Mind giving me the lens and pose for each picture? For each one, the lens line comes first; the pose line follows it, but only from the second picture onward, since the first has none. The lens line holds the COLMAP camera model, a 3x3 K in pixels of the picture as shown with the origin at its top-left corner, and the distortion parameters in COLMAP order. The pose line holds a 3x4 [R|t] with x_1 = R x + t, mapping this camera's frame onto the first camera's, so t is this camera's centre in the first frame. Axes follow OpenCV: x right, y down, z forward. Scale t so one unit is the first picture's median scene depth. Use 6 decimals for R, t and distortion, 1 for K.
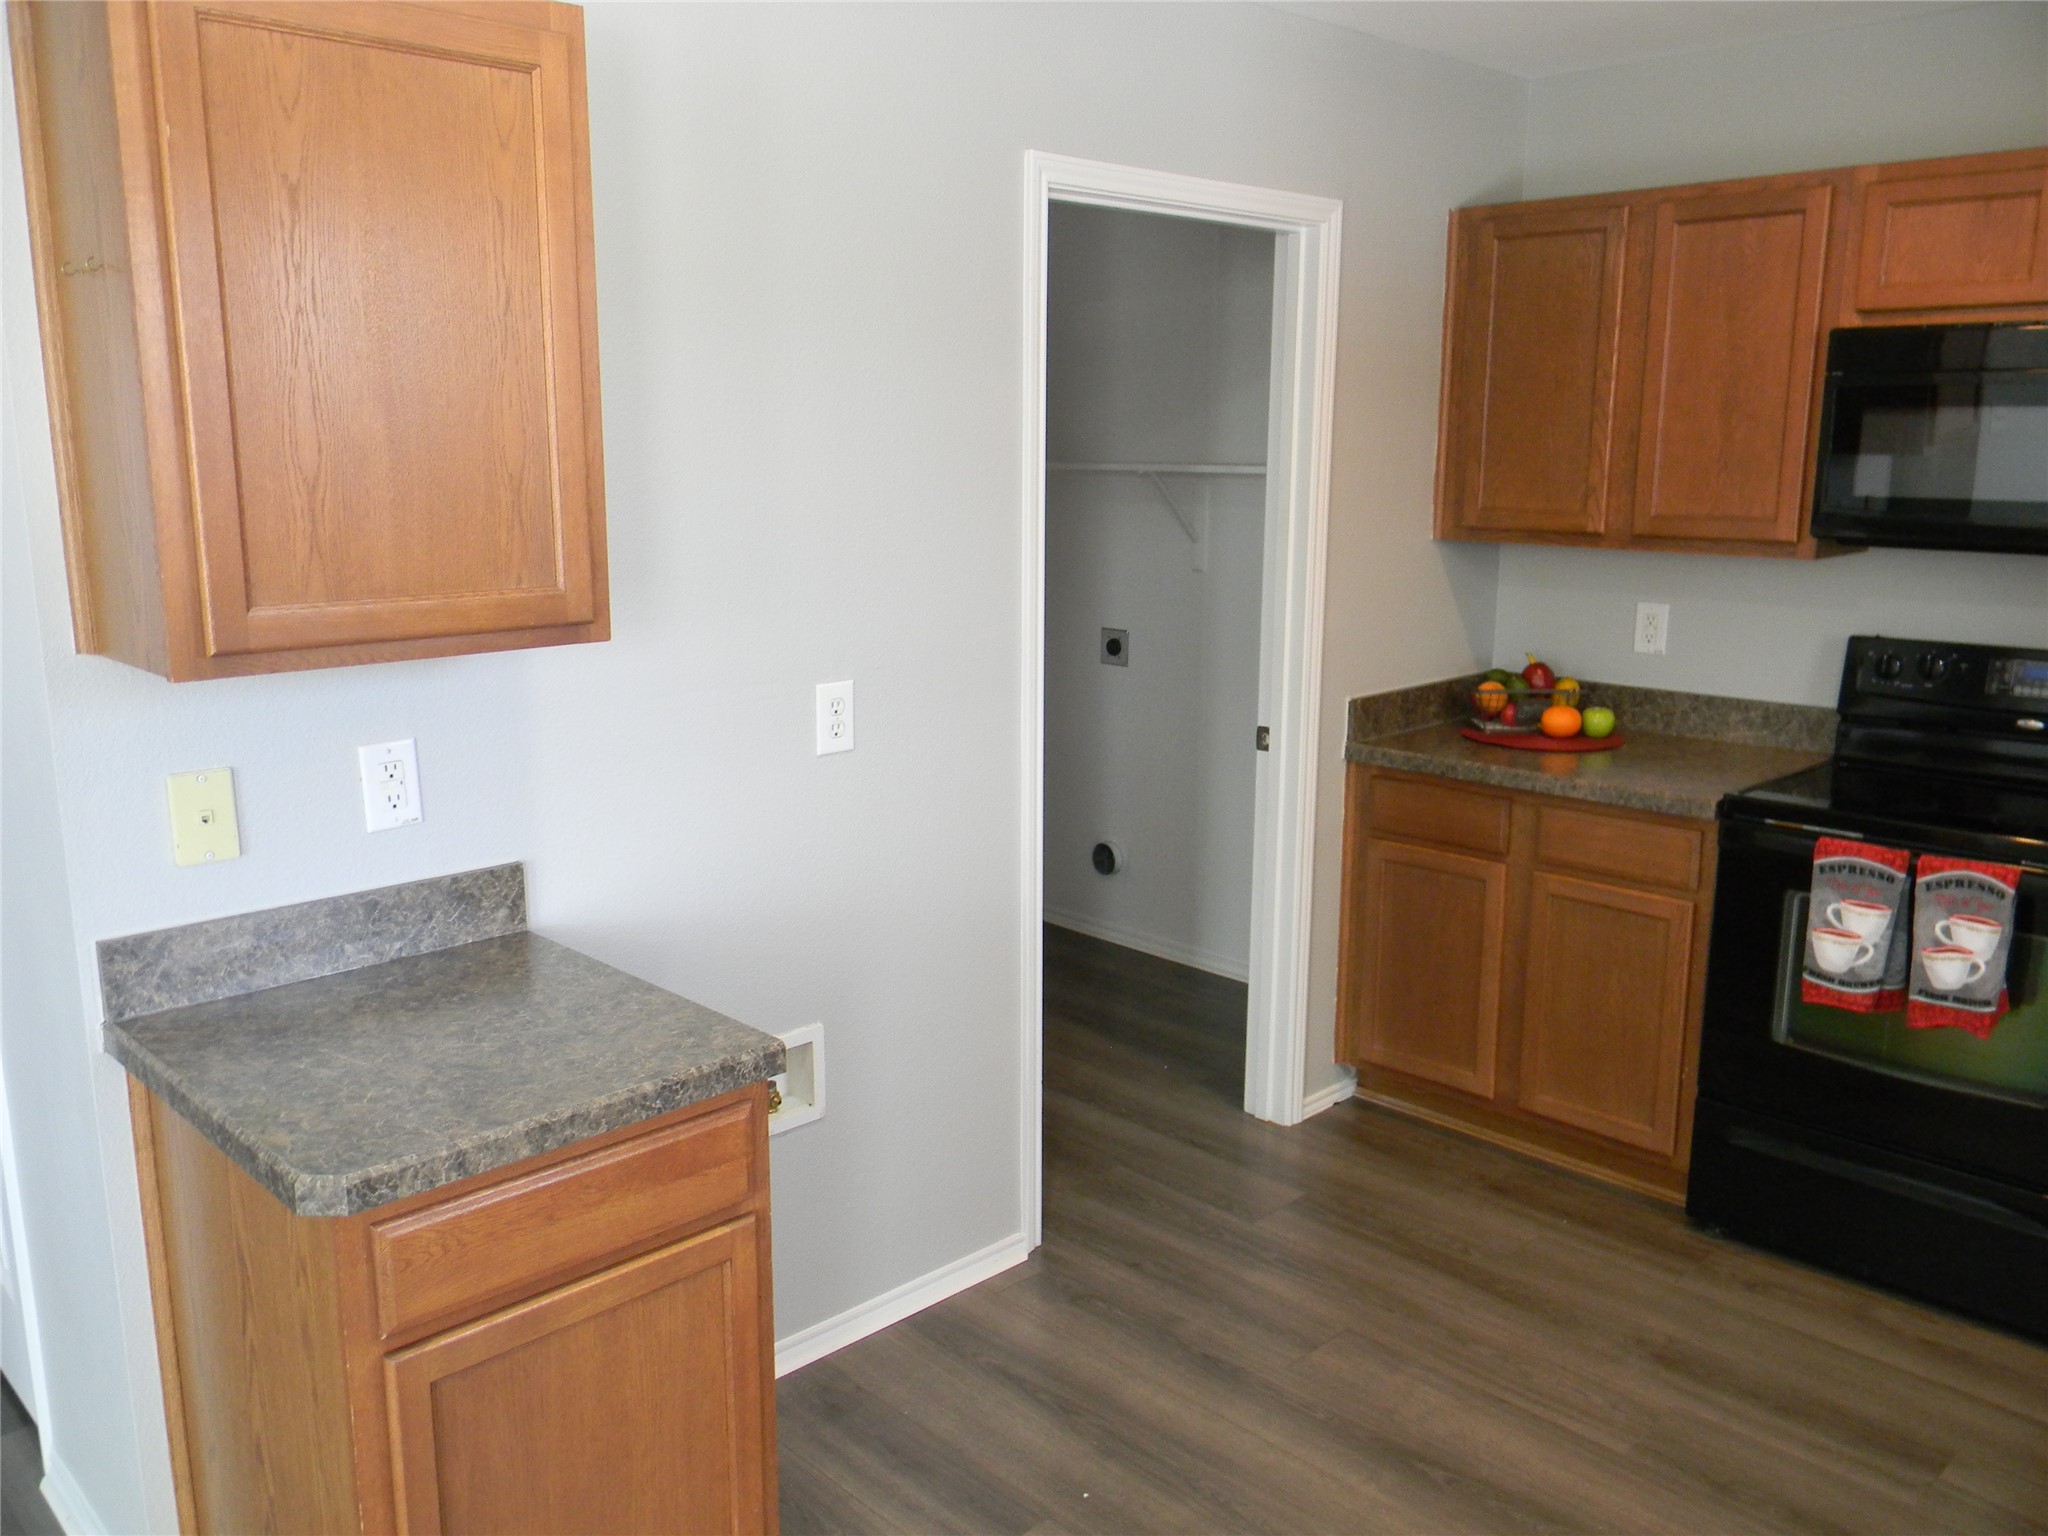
lens RADIAL K [[1650.2, 0, 1005.3], [0, 1650.2, 773.2], [0, 0, 1]] dist [0.005014, -0.018689]
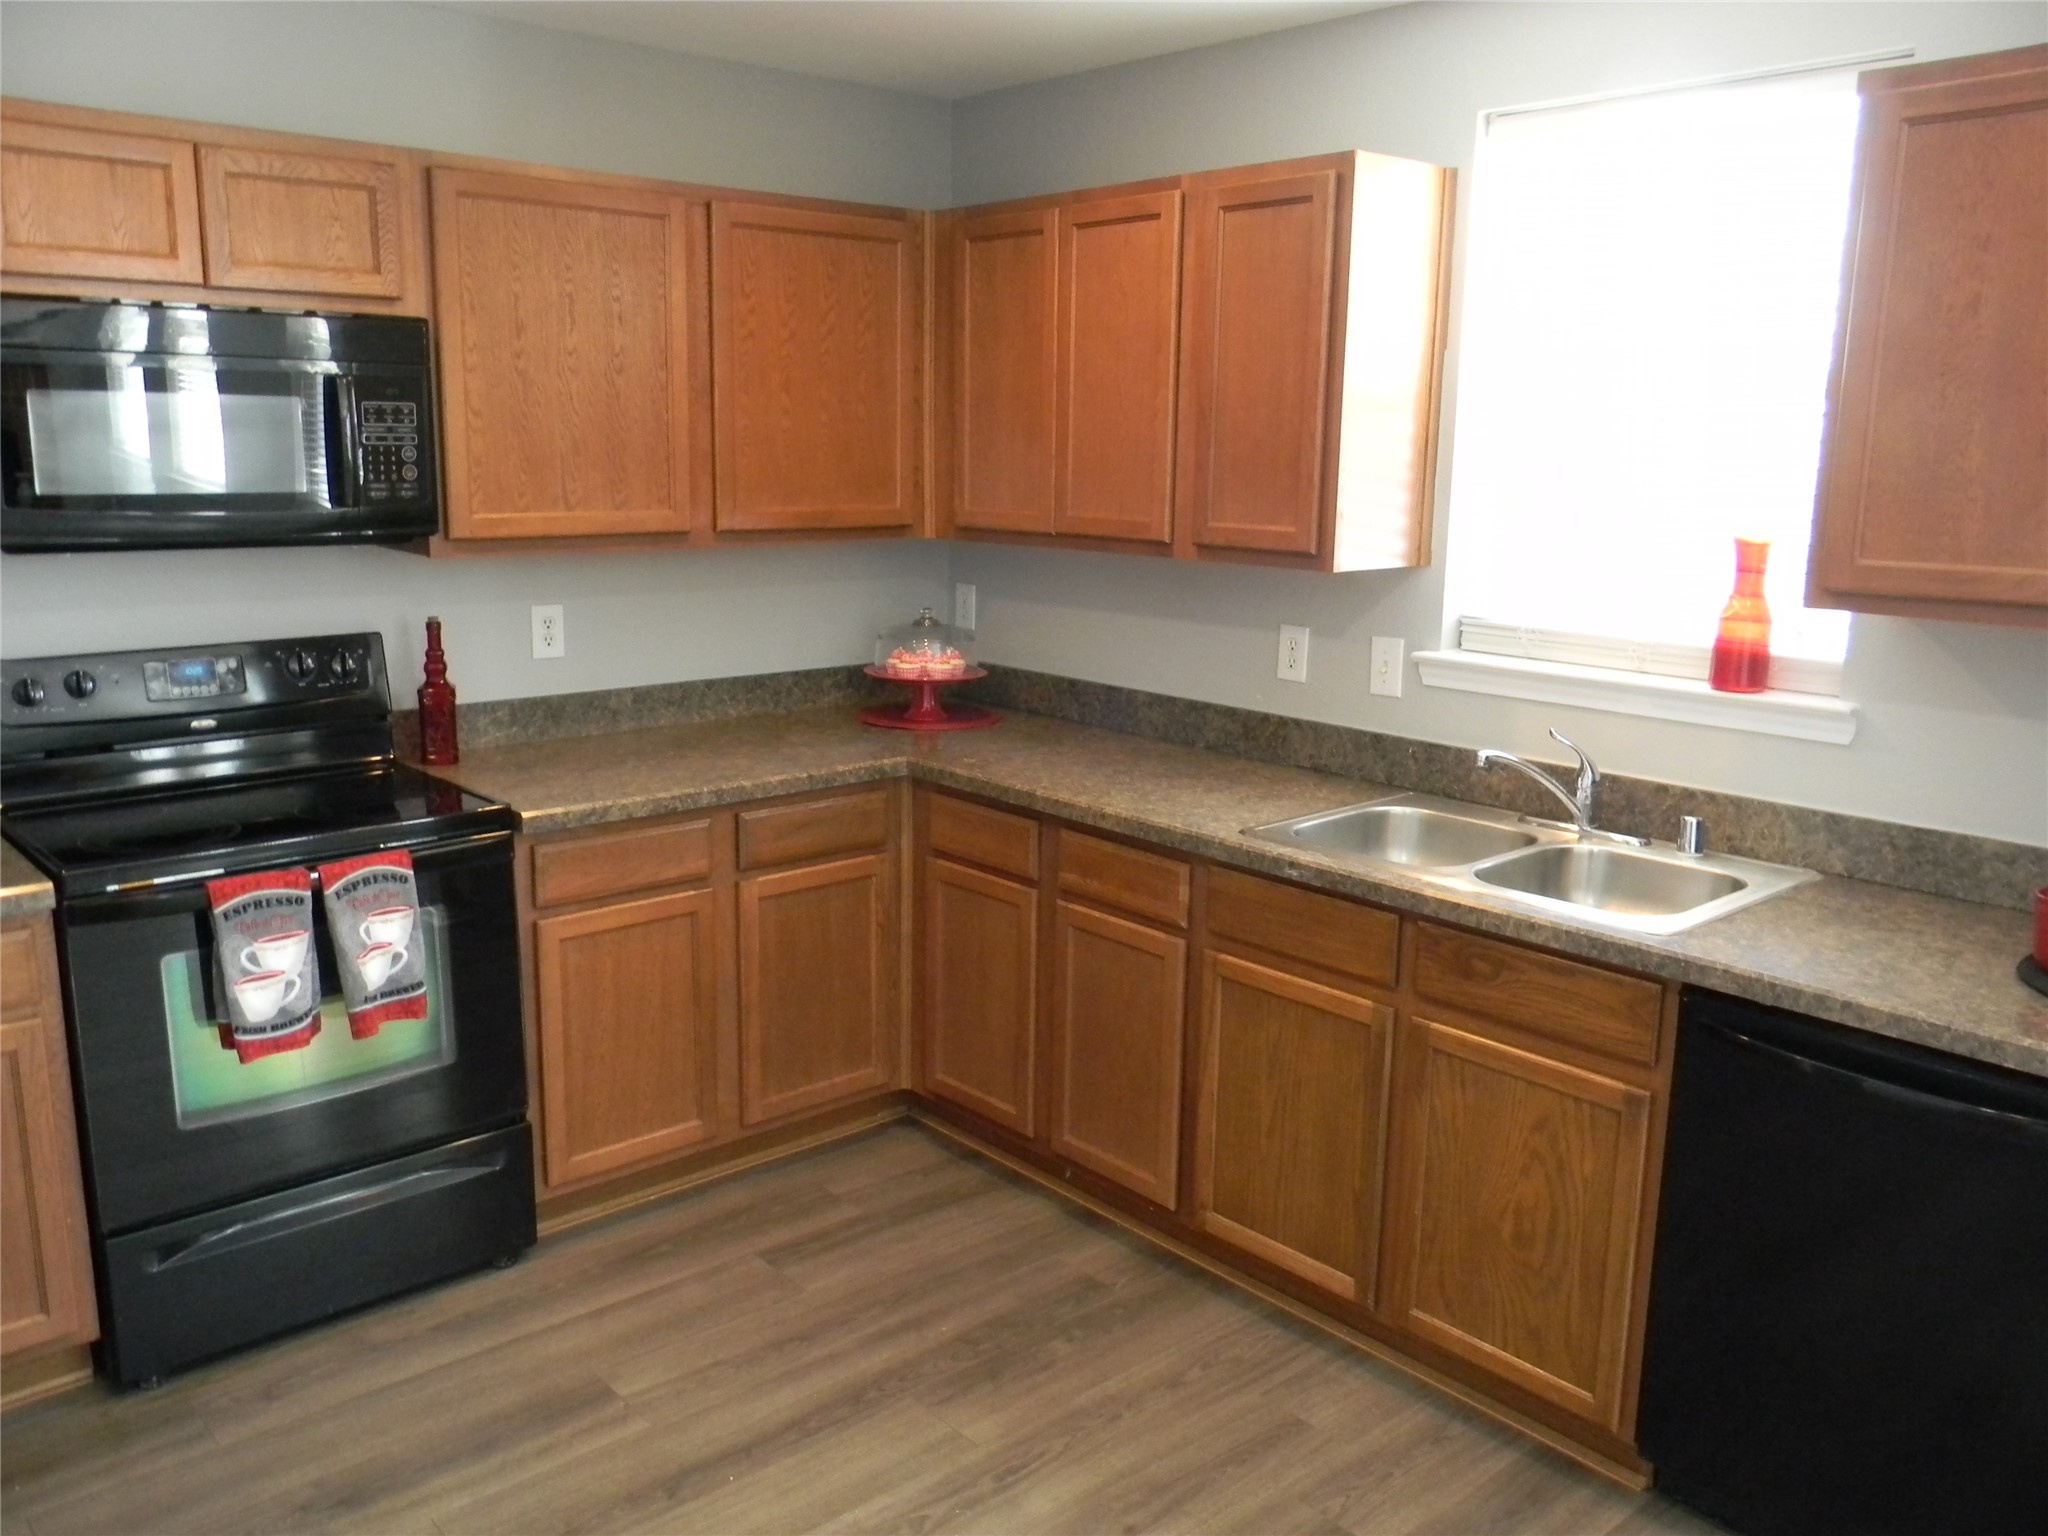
lens RADIAL K [[1650.2, 0, 1022.5], [0, 1650.2, 769.8], [0, 0, 1]] dist [0.005014, -0.018689]
pose [[0.032219, -0.197070, 0.979860, -0.310132], [0.189051, 0.963873, 0.187639, -0.092909], [-0.981439, 0.179198, 0.068311, 0.461052]]
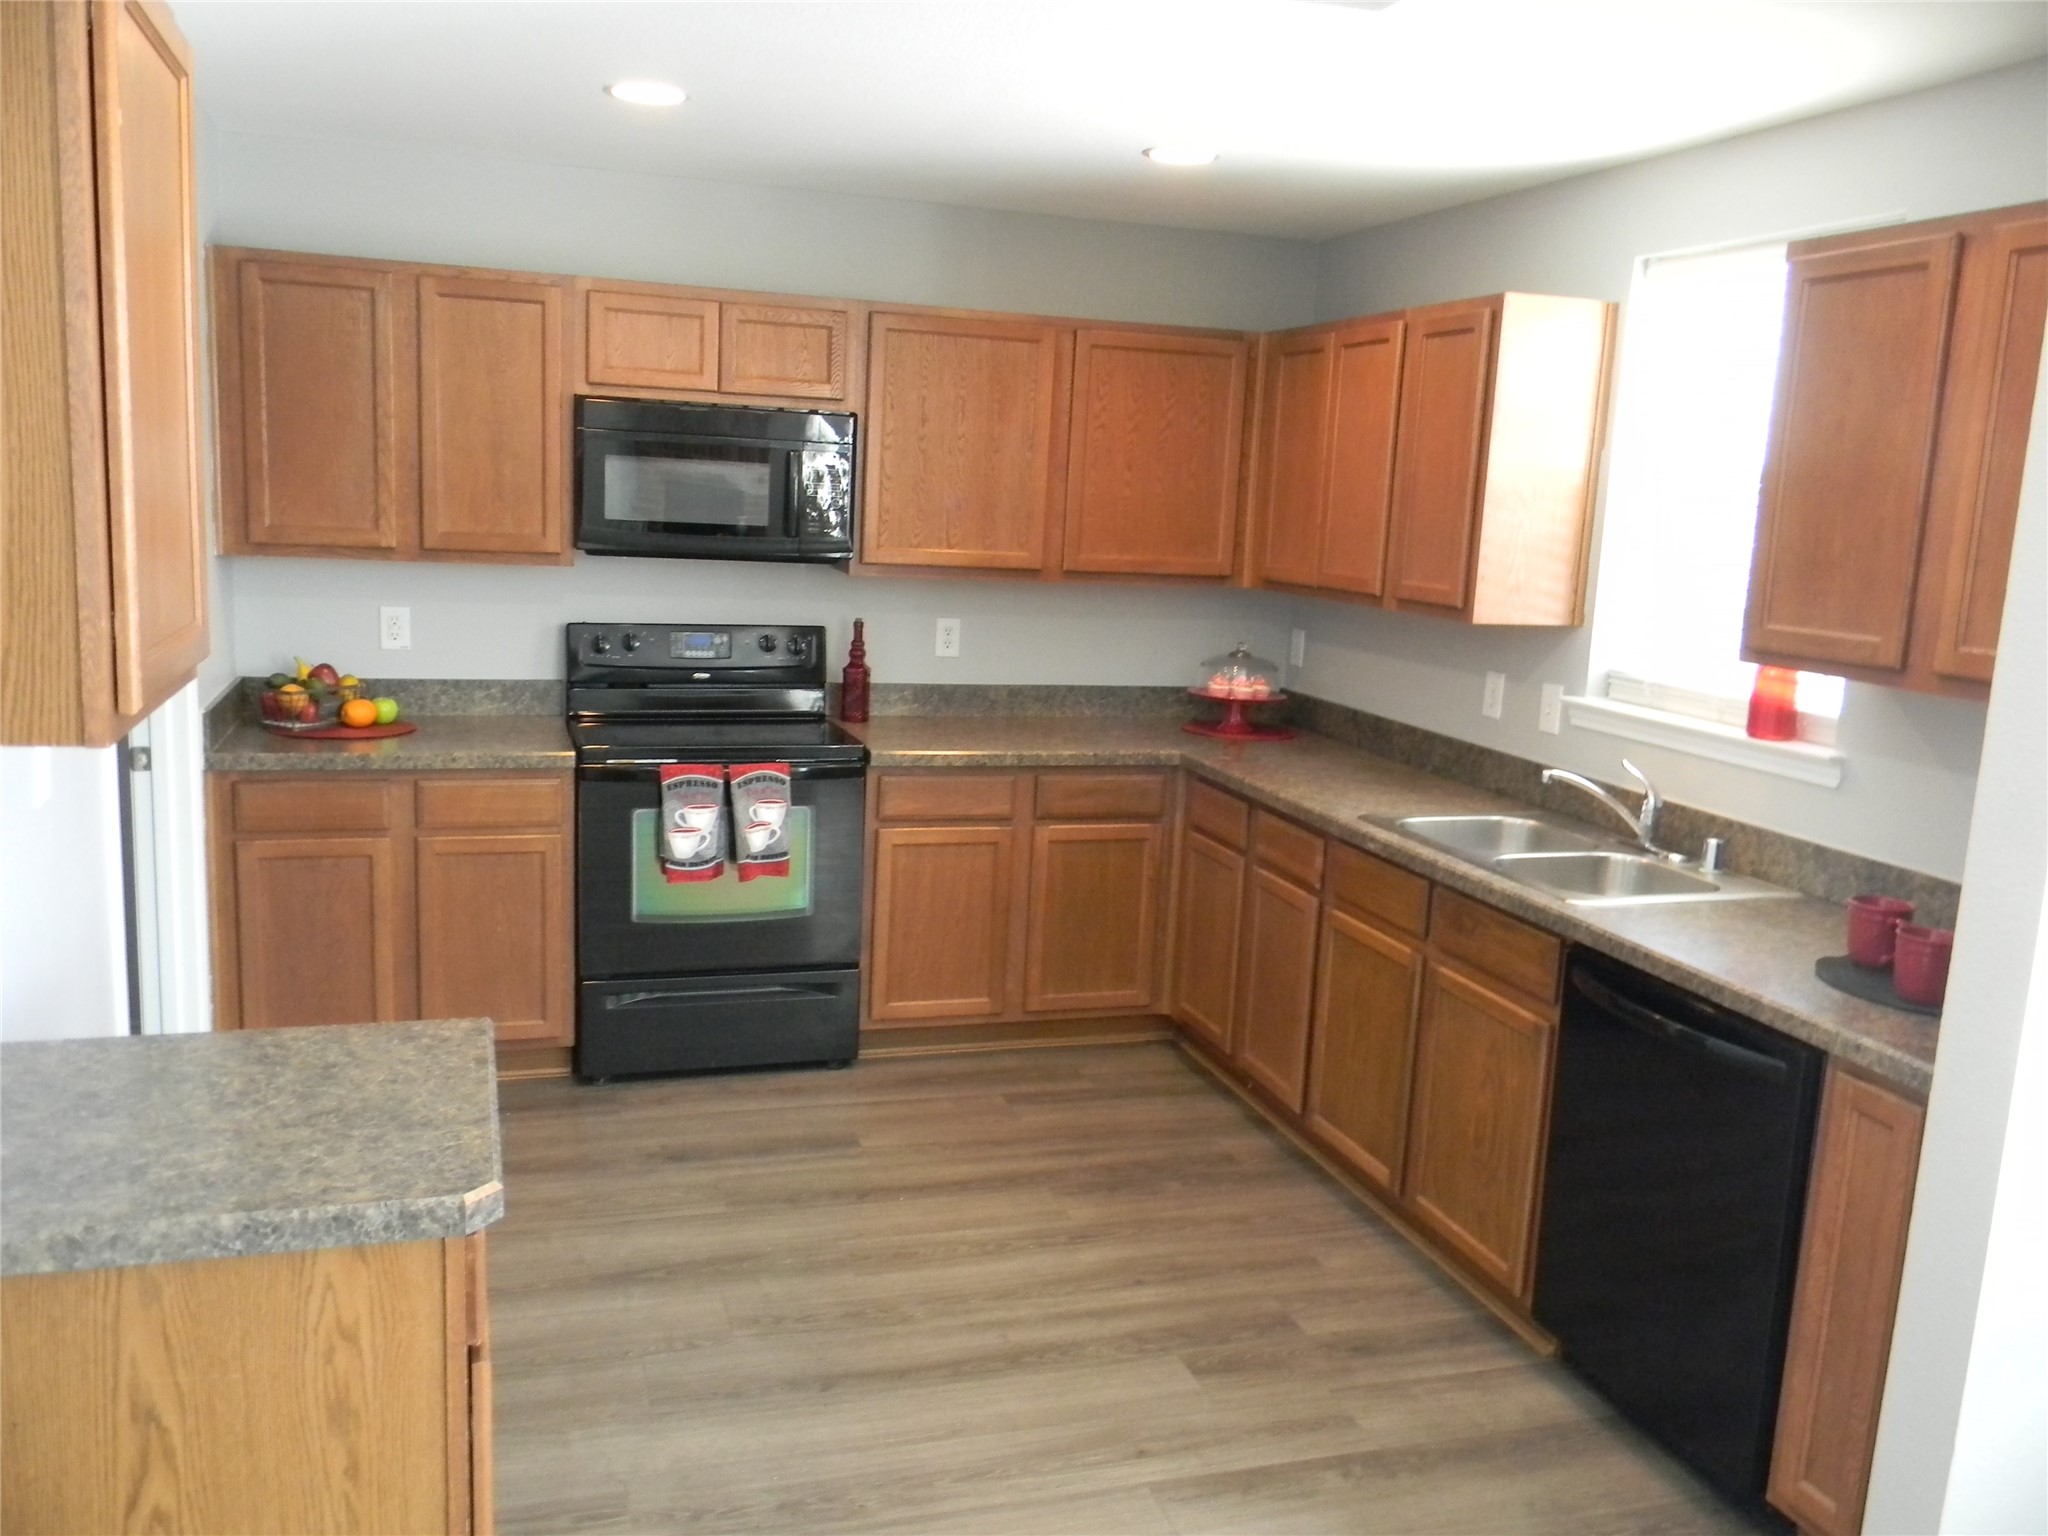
lens RADIAL K [[1650.2, 0, 1020.7], [0, 1650.2, 761.6], [0, 0, 1]] dist [0.005014, -0.018689]
pose [[0.429490, -0.126054, 0.894231, -0.564799], [0.134535, 0.988091, 0.074669, -0.024966], [-0.892994, 0.088236, 0.441335, 0.106719]]
